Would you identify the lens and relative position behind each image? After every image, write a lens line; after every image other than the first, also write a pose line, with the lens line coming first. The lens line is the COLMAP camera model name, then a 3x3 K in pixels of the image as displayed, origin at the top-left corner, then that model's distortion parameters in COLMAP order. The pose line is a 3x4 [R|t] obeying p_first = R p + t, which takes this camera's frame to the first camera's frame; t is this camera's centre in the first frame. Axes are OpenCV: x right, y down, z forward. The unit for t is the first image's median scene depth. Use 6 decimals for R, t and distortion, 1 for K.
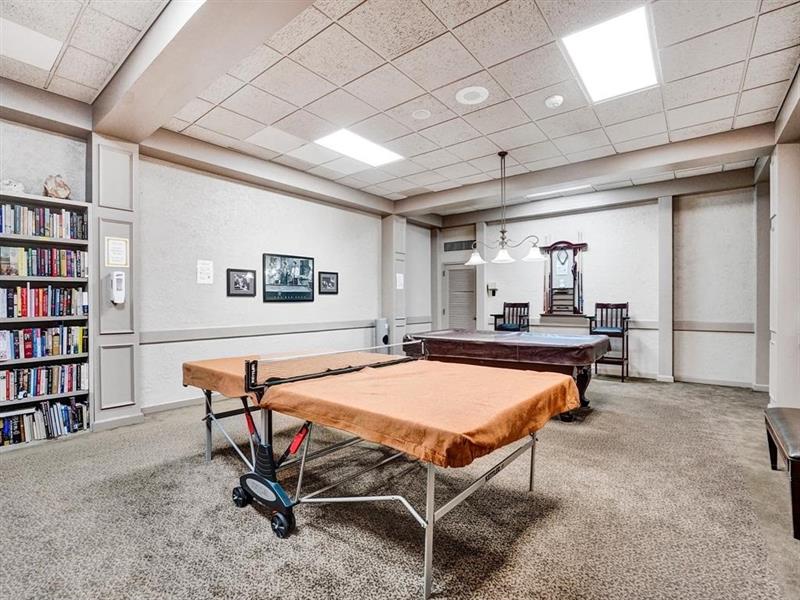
lens RADIAL K [[375.5, 0, 401.5], [0, 375.5, 303.3], [0, 0, 1]] dist [-0.025152, -0.000827]
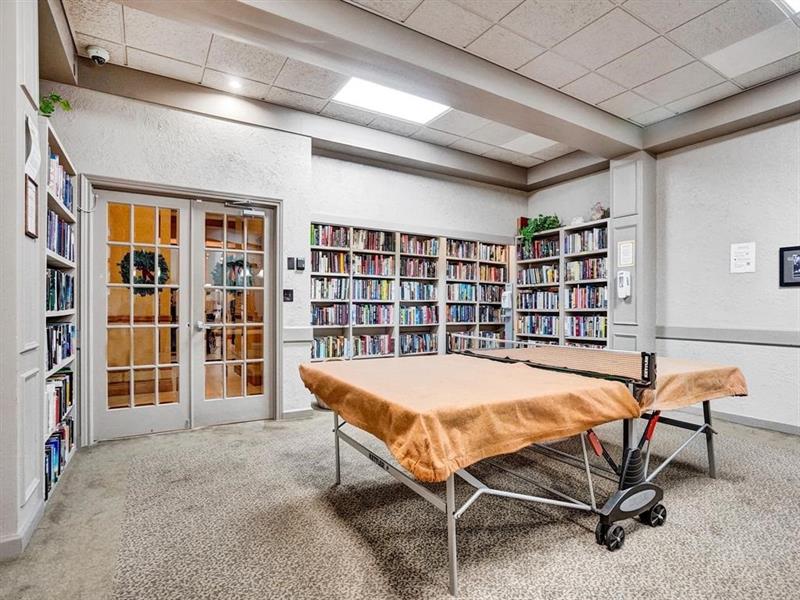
lens RADIAL K [[416.5, 0, 400.9], [0, 416.5, 302.1], [0, 0, 1]] dist [-0.002893, 0.000005]
pose [[-0.323057, -0.008644, -0.946340, 0.736162], [-0.002827, 0.999963, -0.008168, 0.026932], [0.946375, 0.000036, -0.323070, 0.818263]]
